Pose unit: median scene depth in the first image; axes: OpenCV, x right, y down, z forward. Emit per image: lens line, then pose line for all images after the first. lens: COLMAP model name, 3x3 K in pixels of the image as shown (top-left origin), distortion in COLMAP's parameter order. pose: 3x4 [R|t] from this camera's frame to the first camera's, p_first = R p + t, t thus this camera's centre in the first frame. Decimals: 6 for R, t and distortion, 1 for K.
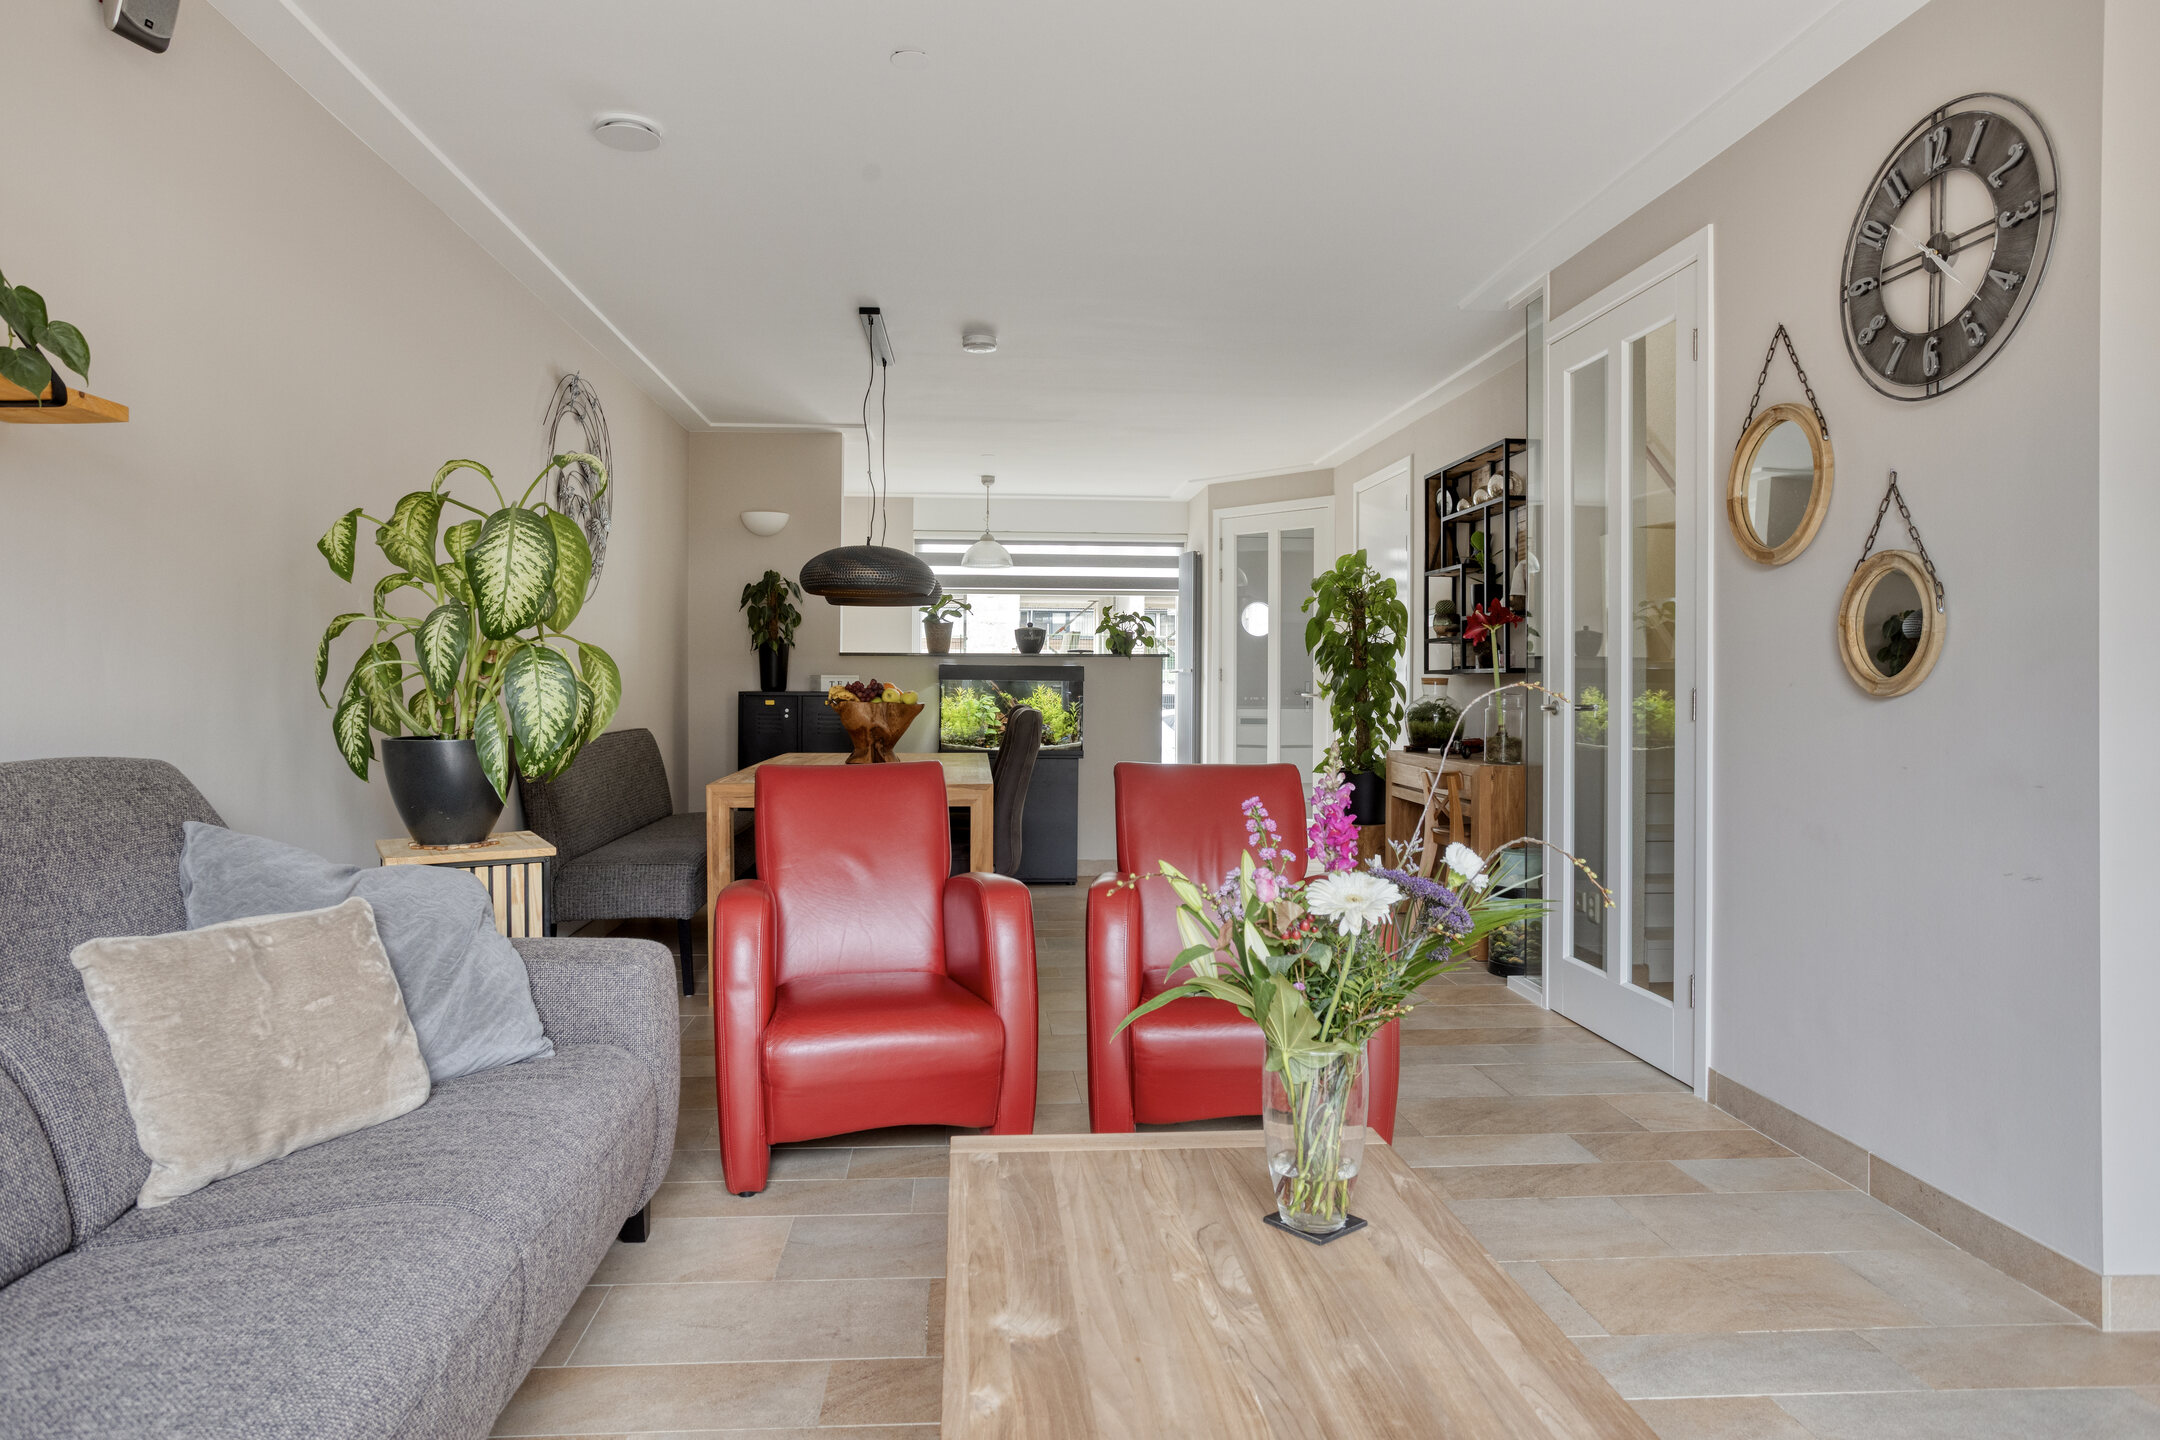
lens RADIAL K [[1349.9, 0, 1098.8], [0, 1349.9, 705.7], [0, 0, 1]] dist [-0.017301, 0.003926]
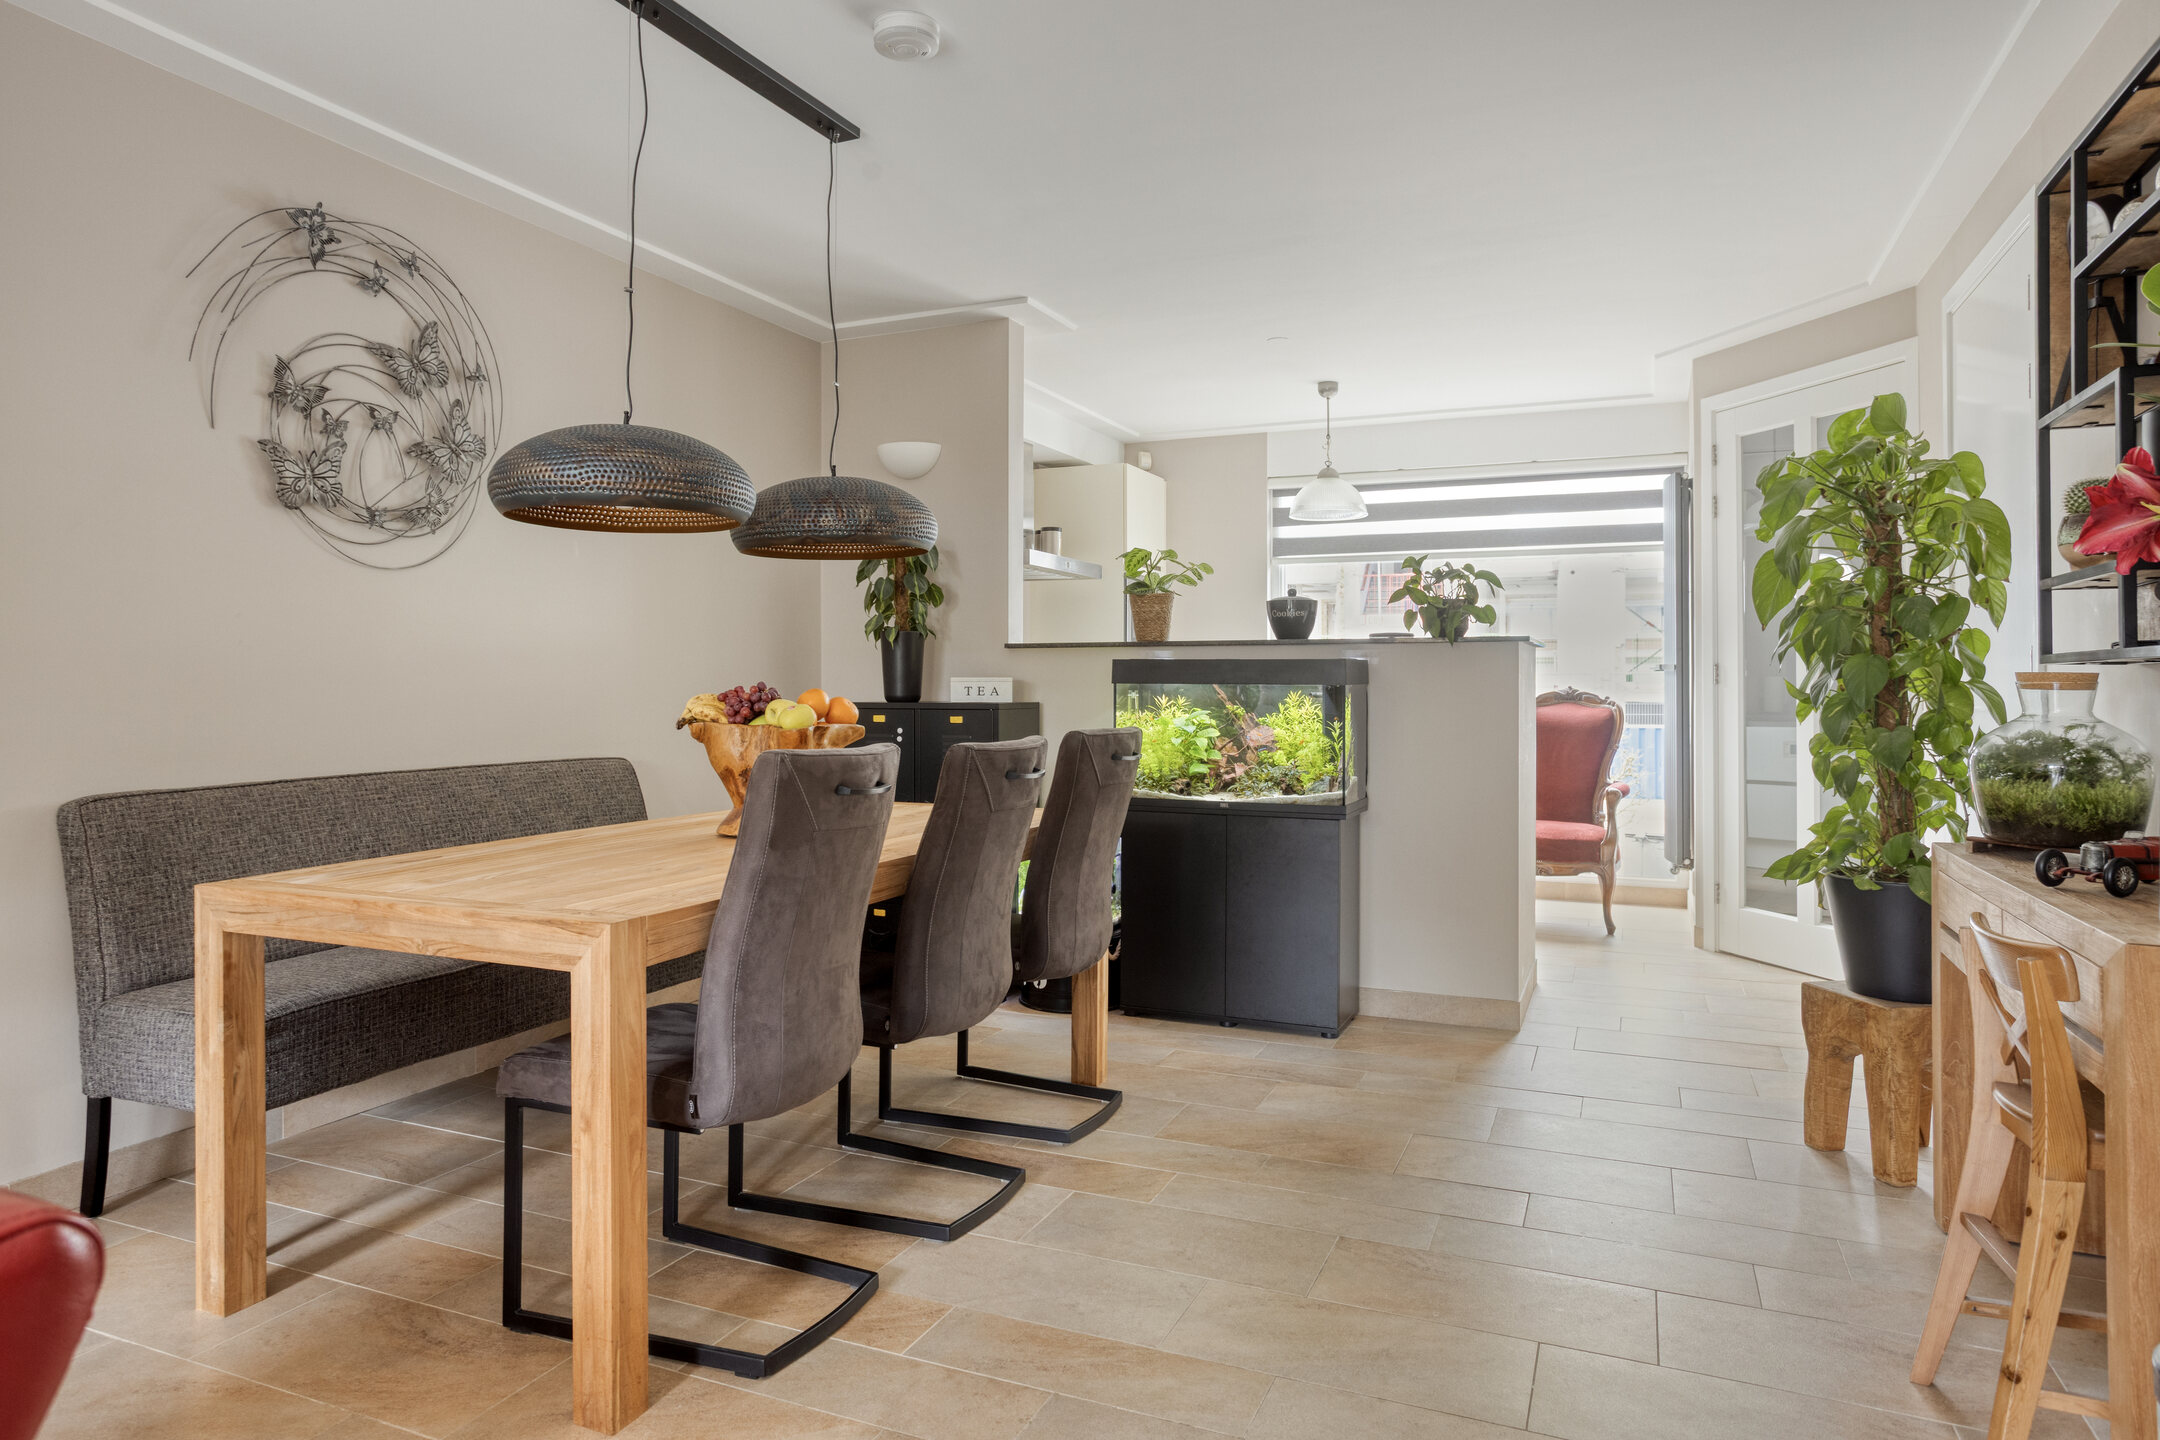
lens RADIAL K [[1349.9, 0, 1050.0], [0, 1349.9, 663.0], [0, 0, 1]] dist [-0.017301, 0.003926]
pose [[0.871038, -0.012290, -0.491063, 0.161550], [-0.006519, 0.999310, -0.036575, -0.005935], [0.491173, 0.035059, 0.870356, 0.445593]]
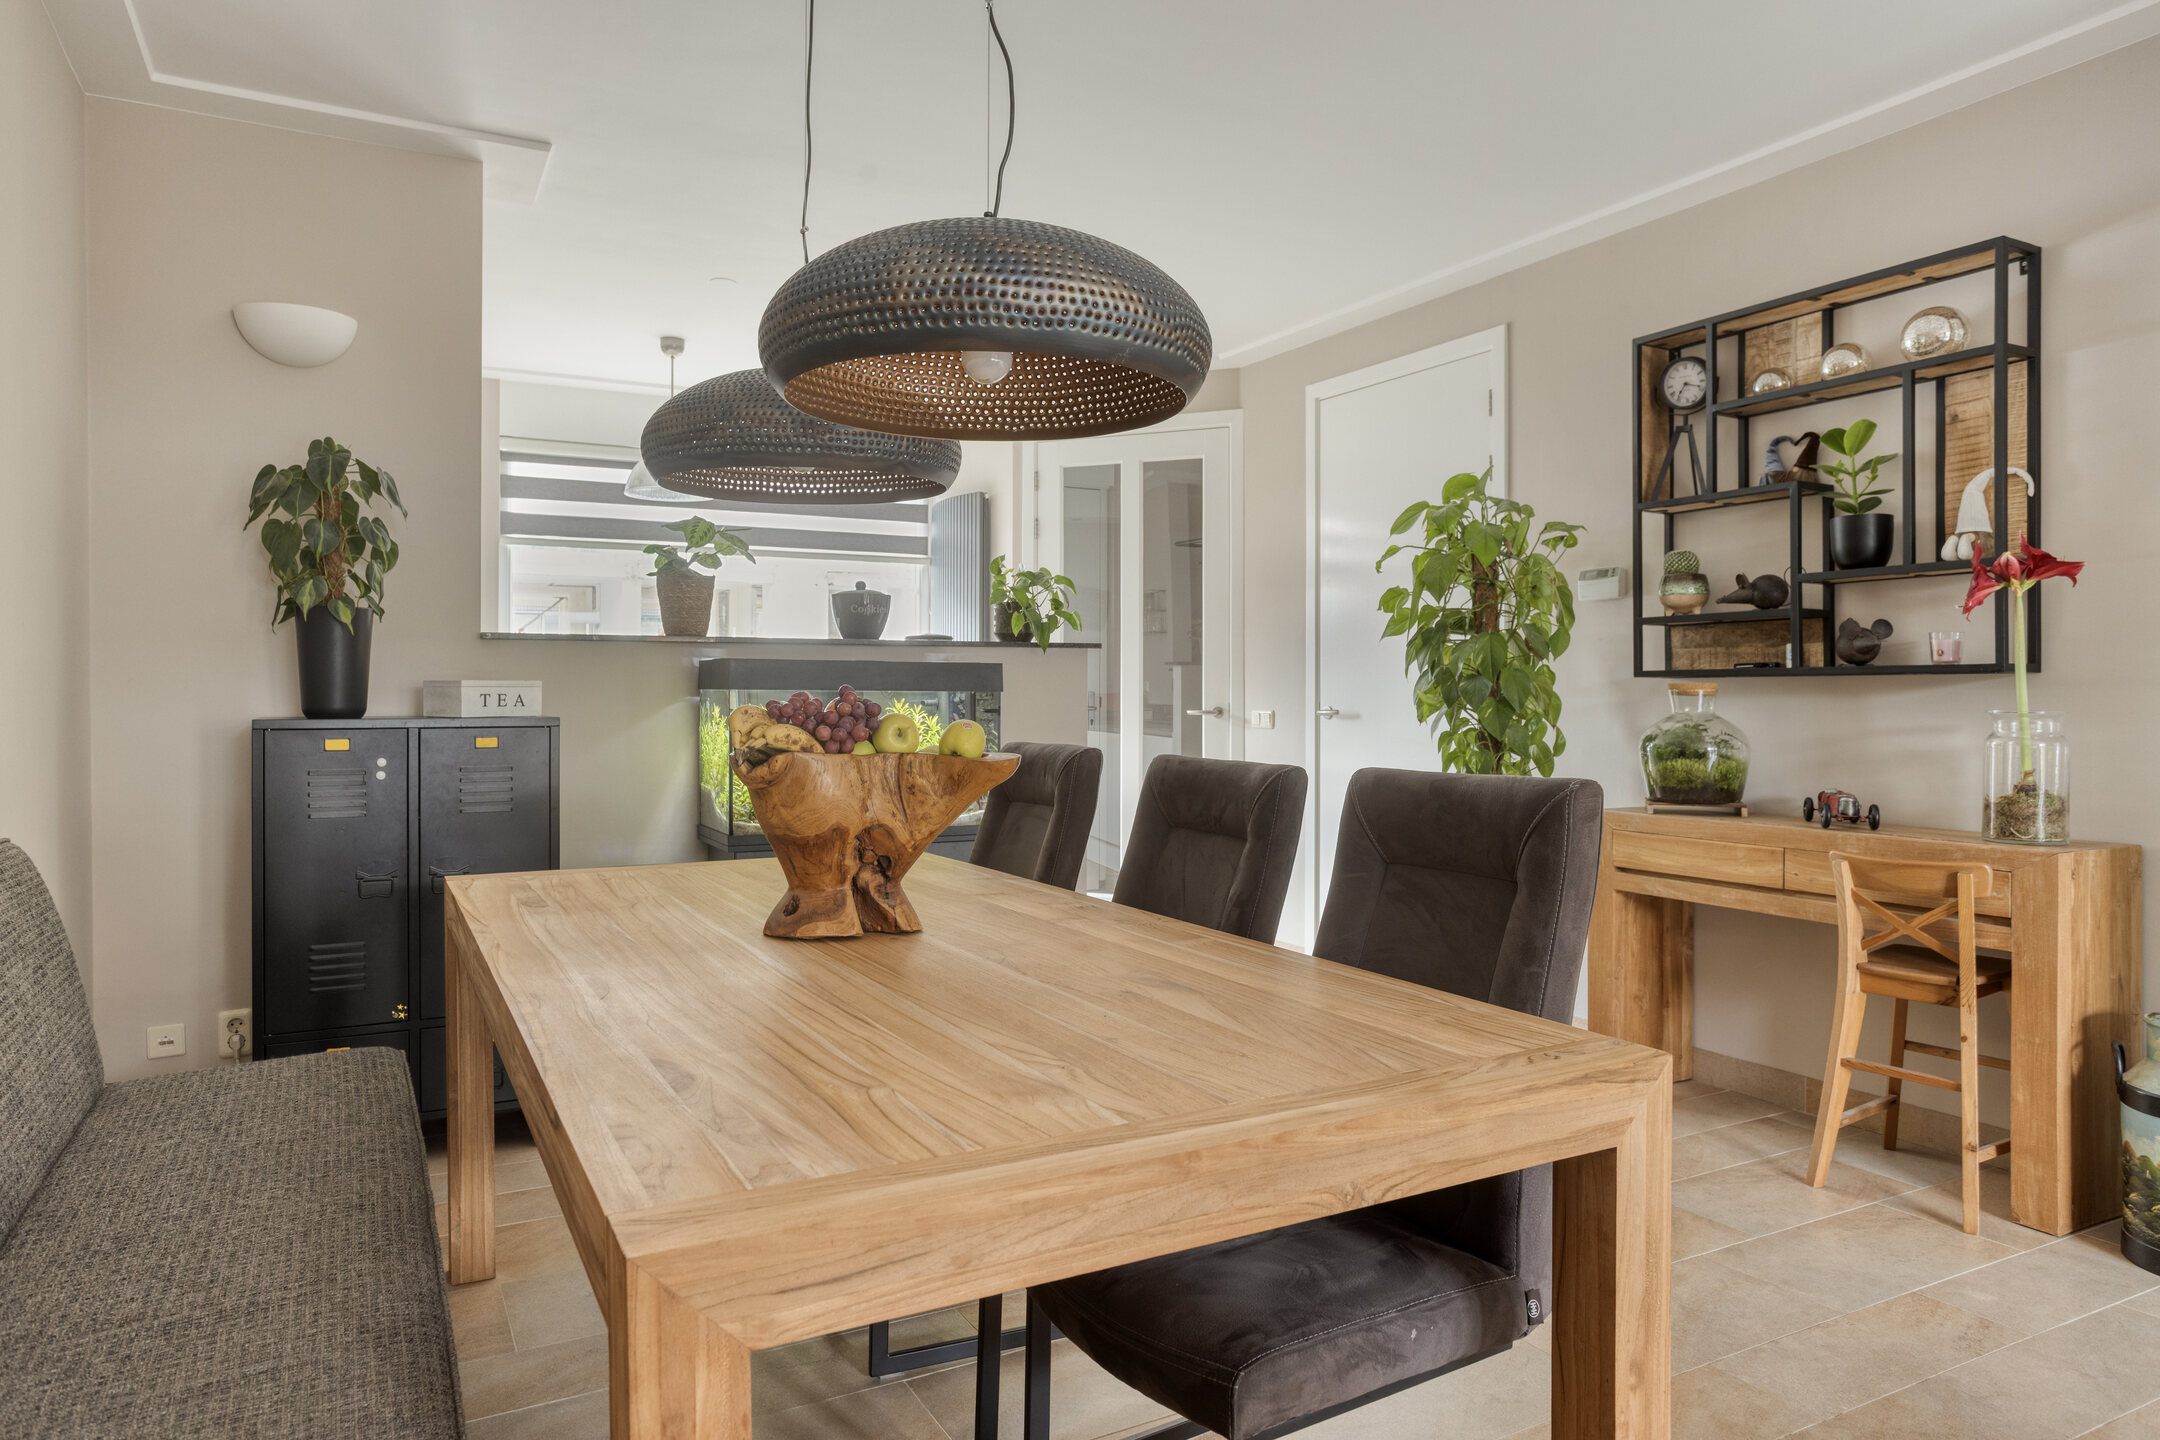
lens RADIAL K [[1349.9, 0, 1090.2], [0, 1349.9, 729.3], [0, 0, 1]] dist [-0.017301, 0.003926]
pose [[0.917852, -0.014842, 0.396646, -0.190193], [0.011140, 0.999870, 0.011636, -0.009320], [-0.396767, -0.006262, 0.917898, 0.505843]]
